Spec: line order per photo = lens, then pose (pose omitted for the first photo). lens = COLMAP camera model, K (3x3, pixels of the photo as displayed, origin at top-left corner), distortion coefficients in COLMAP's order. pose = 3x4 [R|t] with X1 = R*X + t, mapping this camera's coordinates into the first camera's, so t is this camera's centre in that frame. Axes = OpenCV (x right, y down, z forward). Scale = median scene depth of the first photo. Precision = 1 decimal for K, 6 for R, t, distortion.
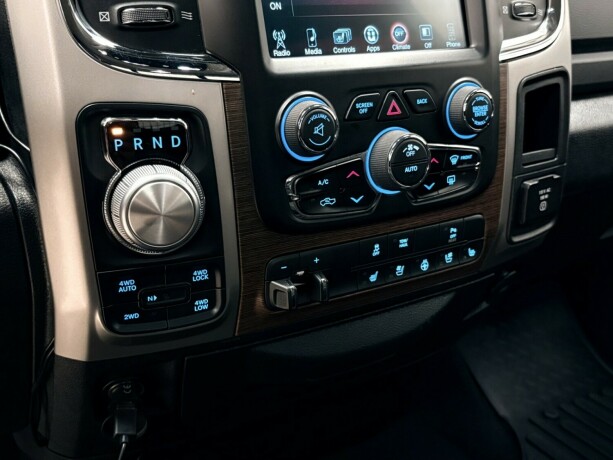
lens RADIAL K [[686.8, 0, 306.5], [0, 686.8, 230.0], [0, 0, 1]] dist [0.230070, -0.893724]
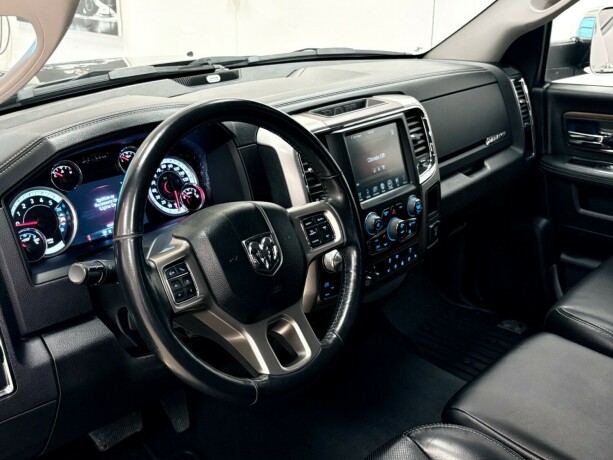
lens RADIAL K [[686.8, 0, 306.5], [0, 686.8, 230.0], [0, 0, 1]] dist [0.230070, -0.893724]
pose [[0.956508, -0.119513, 0.266101, -1.013298], [0.113271, 0.992809, 0.038741, -0.256221], [-0.268817, -0.006914, 0.963166, -1.698218]]
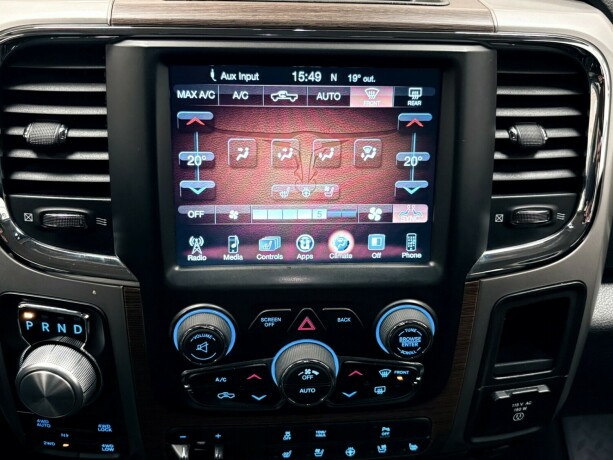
lens RADIAL K [[629.1, 0, 306.5], [0, 629.1, 230.0], [0, 0, 1]] dist [0.055104, -0.172906]
pose [[0.896793, 0.240216, -0.371563, 0.431943], [-0.176484, 0.964294, 0.197461, -0.489104], [0.405729, -0.111507, 0.907166, 0.211491]]
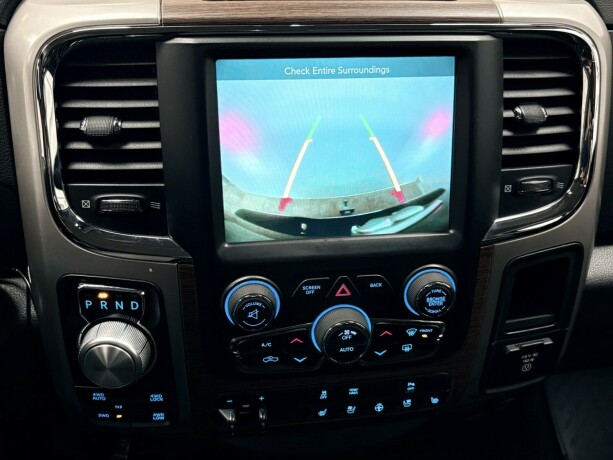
lens RADIAL K [[623.9, 0, 306.5], [0, 623.9, 230.0], [0, 0, 1]] dist [0.120177, -0.389261]
pose [[0.926768, 0.204197, -0.315284, 0.369677], [-0.146565, 0.969385, 0.197008, -0.462195], [0.345859, -0.136371, 0.928323, 0.080988]]
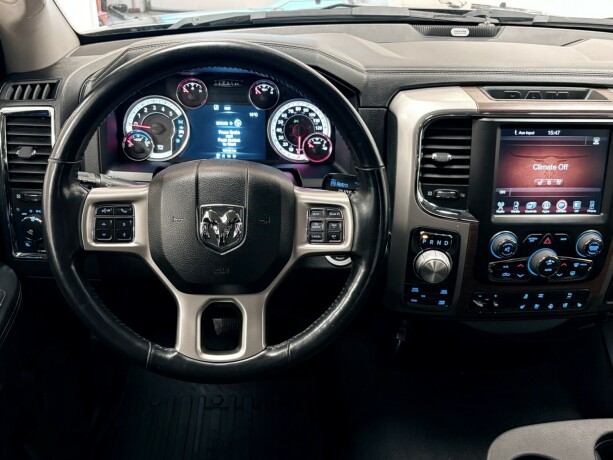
lens RADIAL K [[573.3, 0, 306.5], [0, 573.3, 230.0], [0, 0, 1]] dist [0.050566, -0.019325]
pose [[0.906243, 0.238037, -0.349375, 0.065399], [-0.180643, 0.965209, 0.189048, -0.428248], [0.382220, -0.108211, 0.917714, -1.010353]]
